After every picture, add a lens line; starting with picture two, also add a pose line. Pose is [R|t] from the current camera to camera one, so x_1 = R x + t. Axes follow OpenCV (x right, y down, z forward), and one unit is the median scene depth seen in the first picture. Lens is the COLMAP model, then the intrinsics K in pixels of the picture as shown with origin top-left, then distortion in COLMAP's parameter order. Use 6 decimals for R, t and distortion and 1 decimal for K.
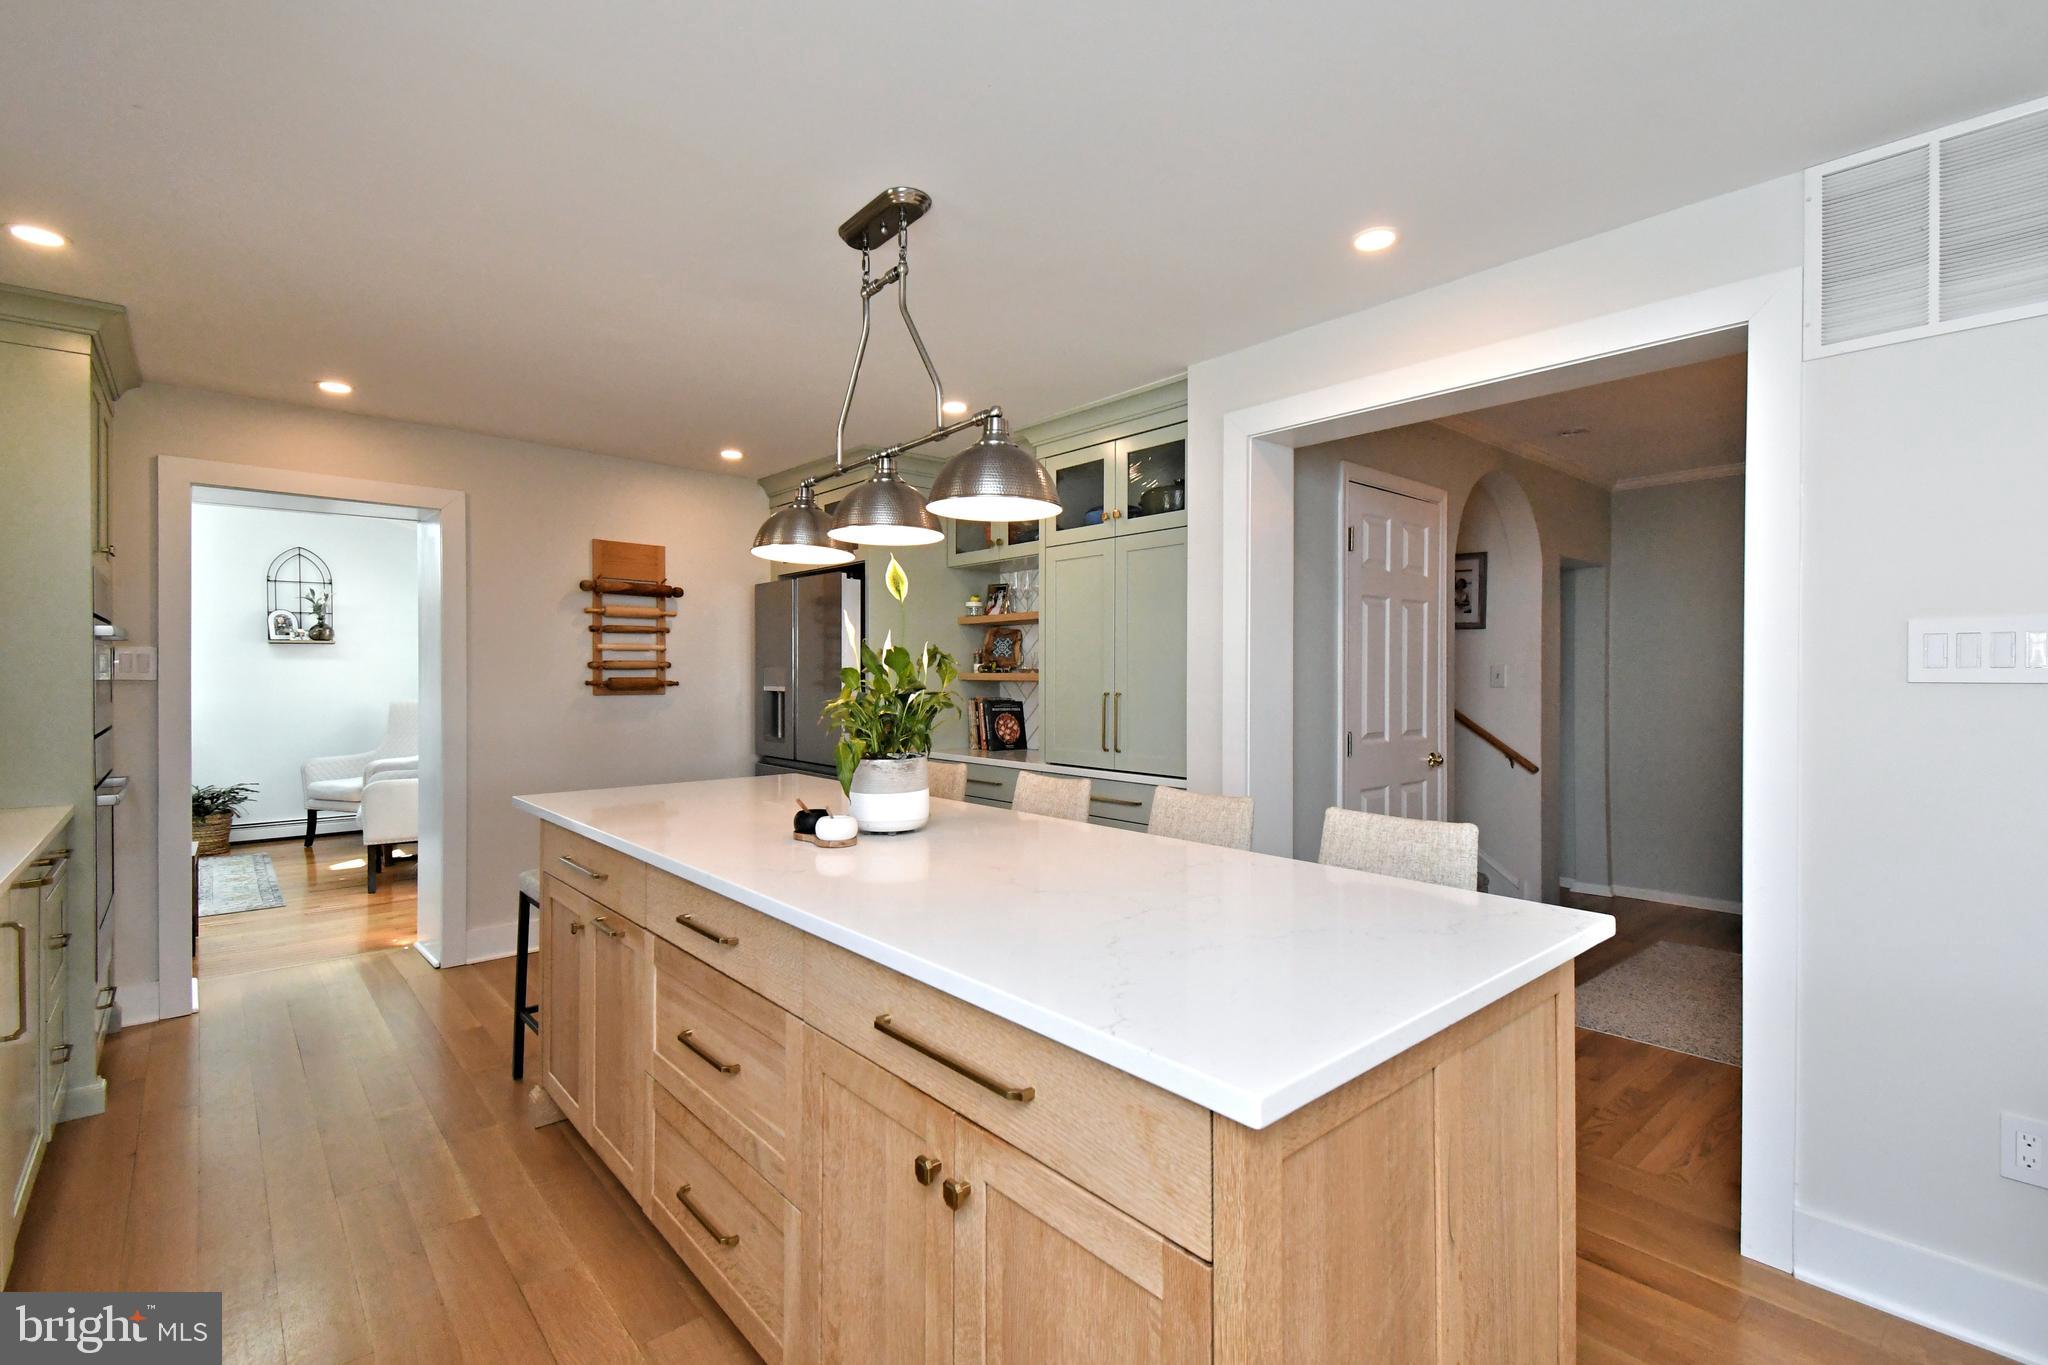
lens RADIAL K [[910.0, 0, 1014.7], [0, 910.0, 675.6], [0, 0, 1]] dist [0.018193, -0.000559]
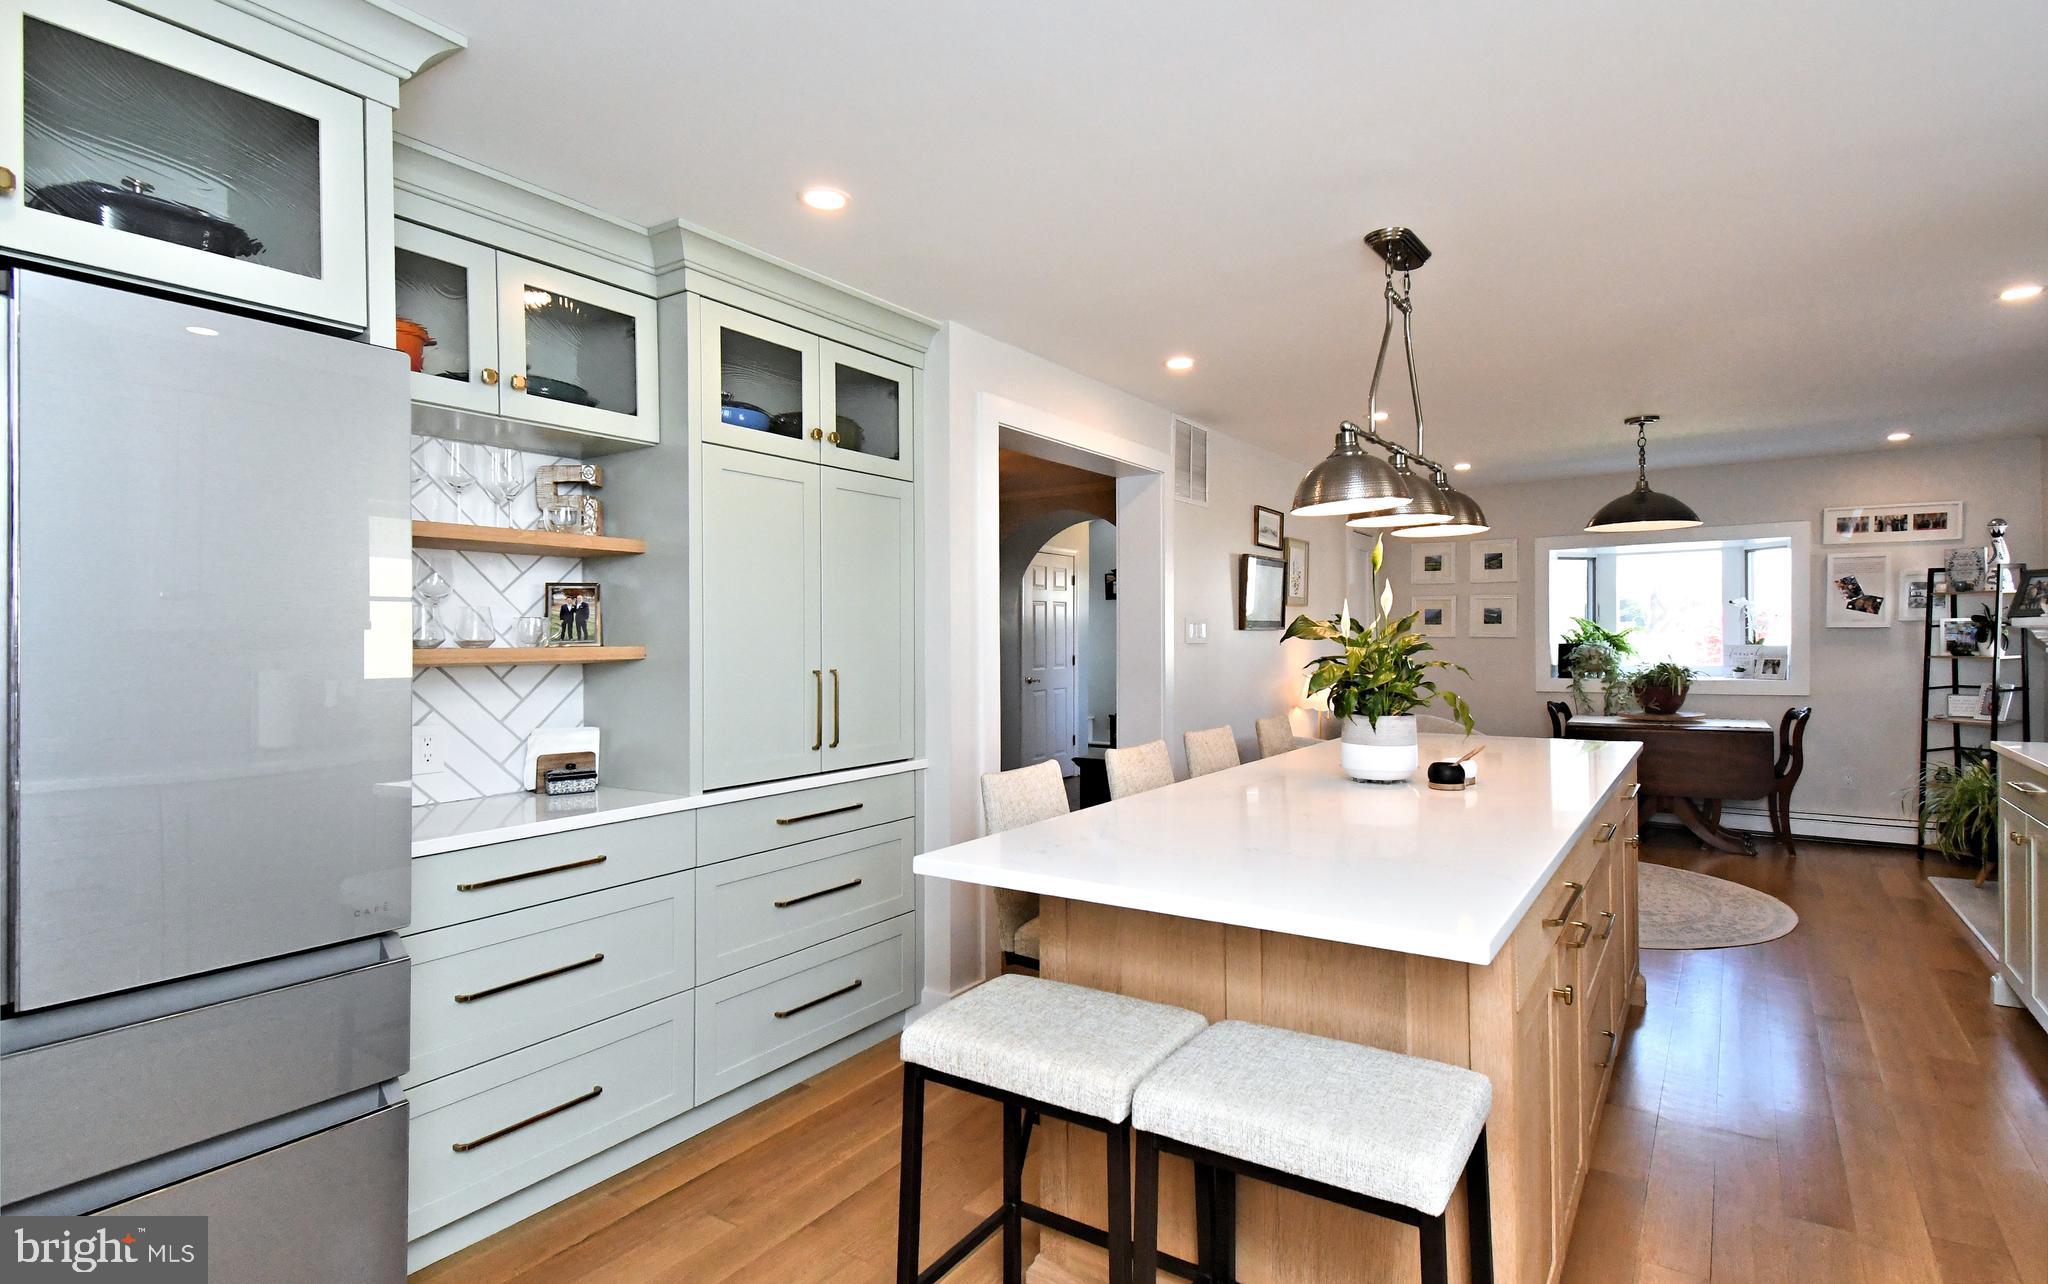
lens RADIAL K [[1029.7, 0, 1021.7], [0, 1029.7, 645.9], [0, 0, 1]] dist [0.062918, -0.033254]
pose [[-0.237447, -0.004135, 0.971392, -0.633559], [0.013722, 0.999877, 0.007611, -0.005005], [-0.971304, 0.015137, -0.237361, 0.863721]]
